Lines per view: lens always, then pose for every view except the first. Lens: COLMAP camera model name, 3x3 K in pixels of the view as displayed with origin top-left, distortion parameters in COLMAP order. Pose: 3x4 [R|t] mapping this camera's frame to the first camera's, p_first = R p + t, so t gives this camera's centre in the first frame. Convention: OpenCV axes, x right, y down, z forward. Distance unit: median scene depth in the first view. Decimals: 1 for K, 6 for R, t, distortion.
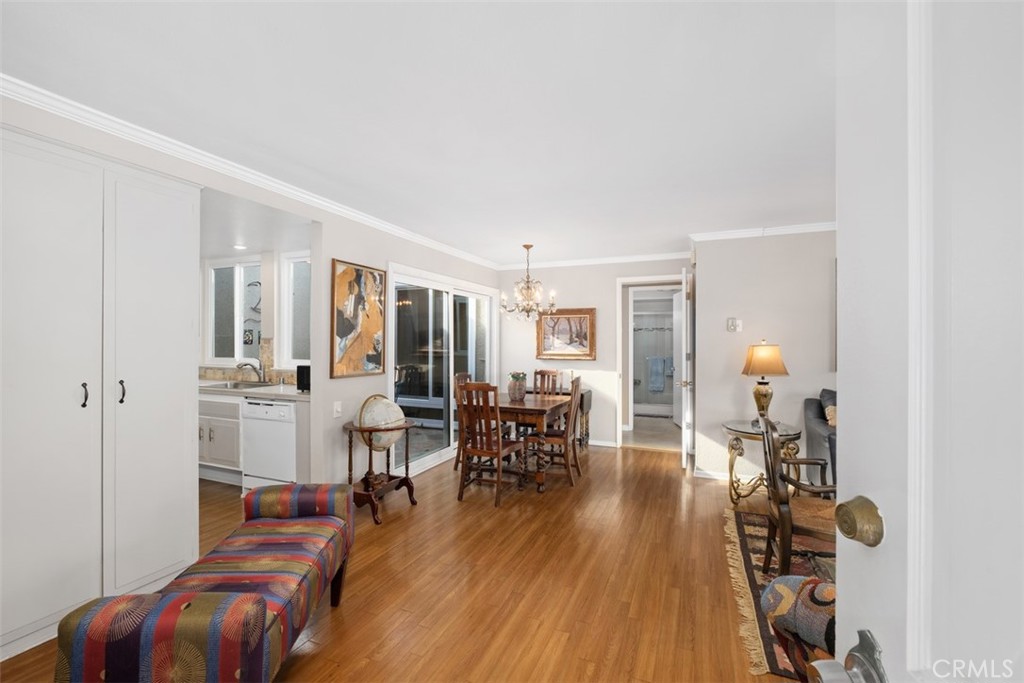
lens RADIAL K [[443.3, 0, 515.3], [0, 443.3, 341.1], [0, 0, 1]] dist [0.002325, 0.000104]
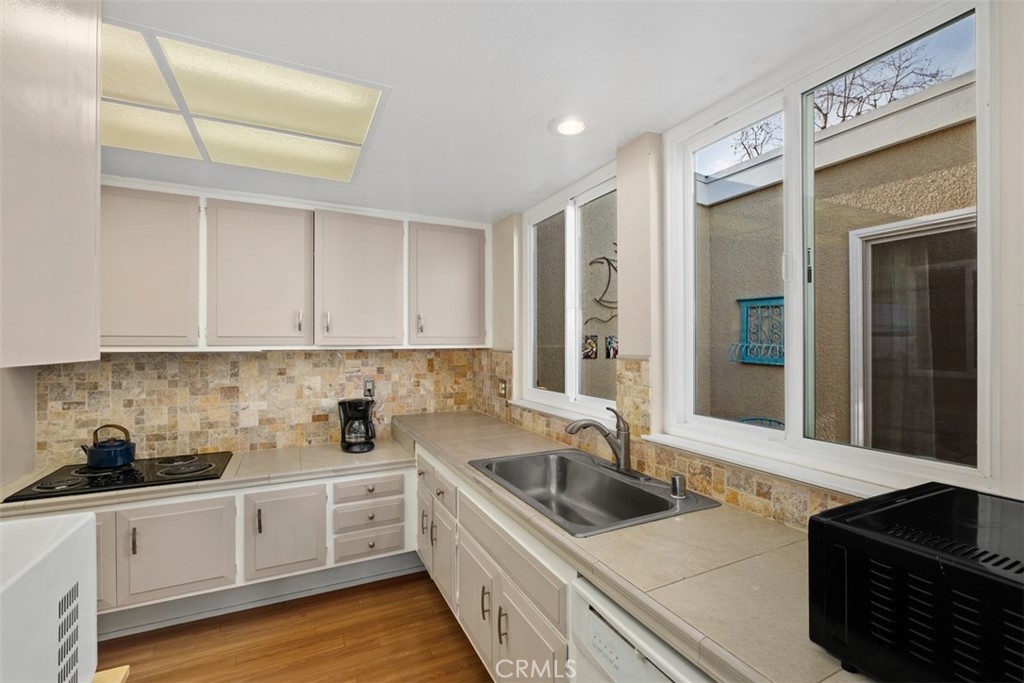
lens RADIAL K [[443.3, 0, 512.1], [0, 443.3, 342.2], [0, 0, 1]] dist [0.002325, 0.000104]
pose [[0.756155, -0.004488, -0.654377, -0.361438], [0.003354, 0.999990, -0.002983, -0.017431], [0.654384, 0.000061, 0.756163, 0.596914]]
